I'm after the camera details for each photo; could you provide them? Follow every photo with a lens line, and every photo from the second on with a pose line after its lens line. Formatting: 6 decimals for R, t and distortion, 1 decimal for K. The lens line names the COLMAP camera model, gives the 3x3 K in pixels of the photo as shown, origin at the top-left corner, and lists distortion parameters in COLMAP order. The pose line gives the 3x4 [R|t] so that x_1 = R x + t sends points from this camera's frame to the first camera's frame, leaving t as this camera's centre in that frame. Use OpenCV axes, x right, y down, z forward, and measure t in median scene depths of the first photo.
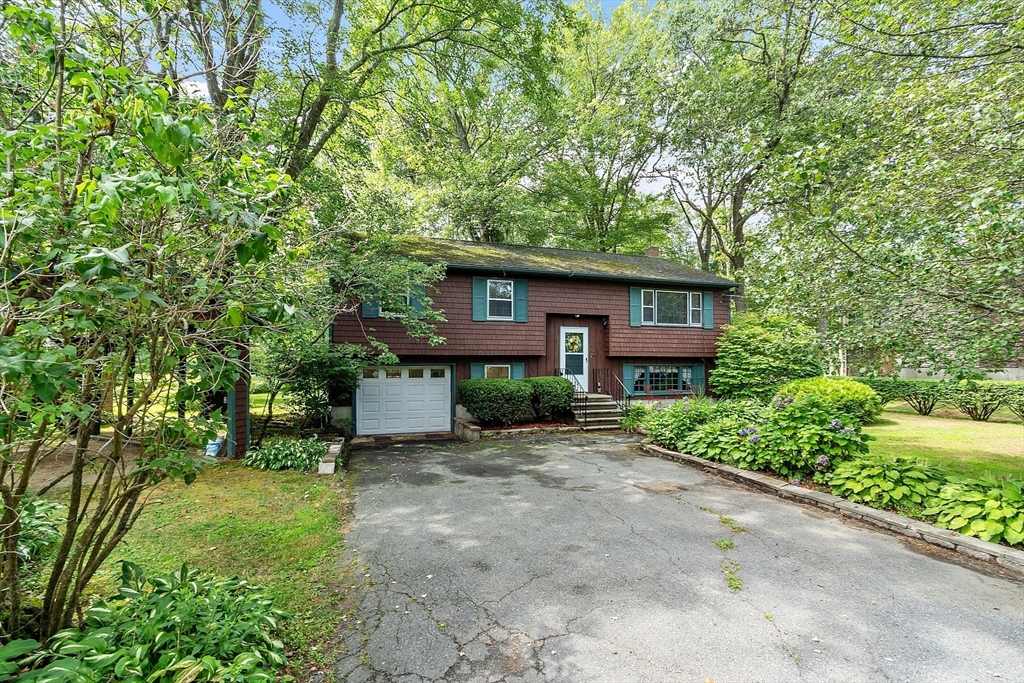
lens RADIAL K [[449.2, 0, 514.8], [0, 449.2, 341.1], [0, 0, 1]] dist [0.000453, 0.000474]
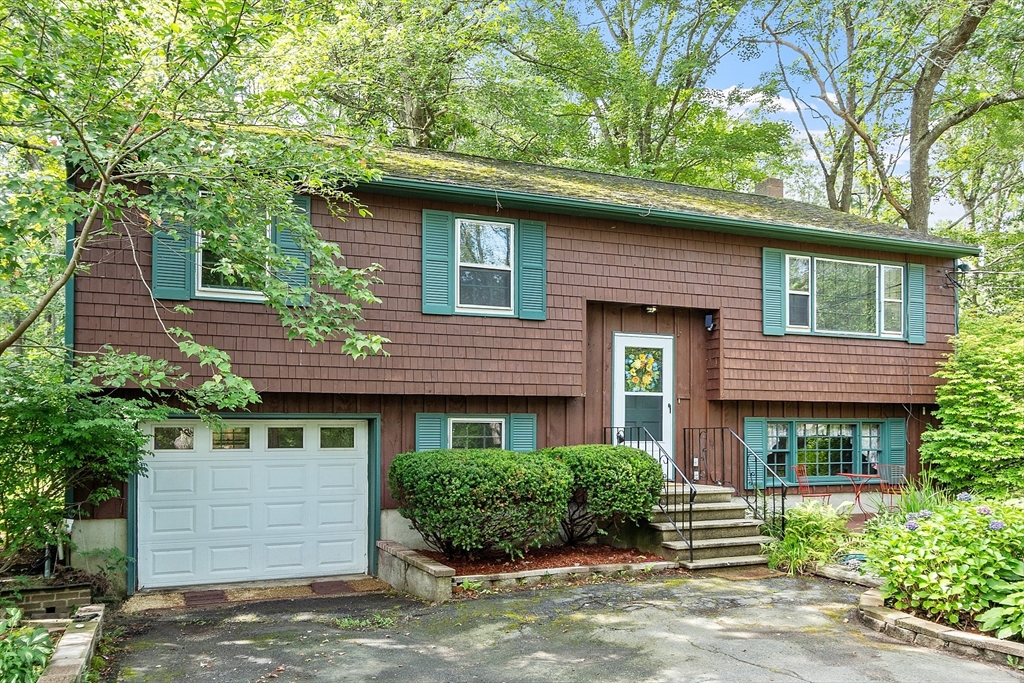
lens RADIAL K [[815.6, 0, 512.0], [0, 815.6, 397.9], [0, 0, 1]] dist [0.006180, -0.002148]
pose [[0.995985, 0.004853, 0.089385, -0.073623], [-0.006463, 0.999822, 0.017732, 0.019003], [-0.089283, -0.018239, 0.995839, 0.211968]]
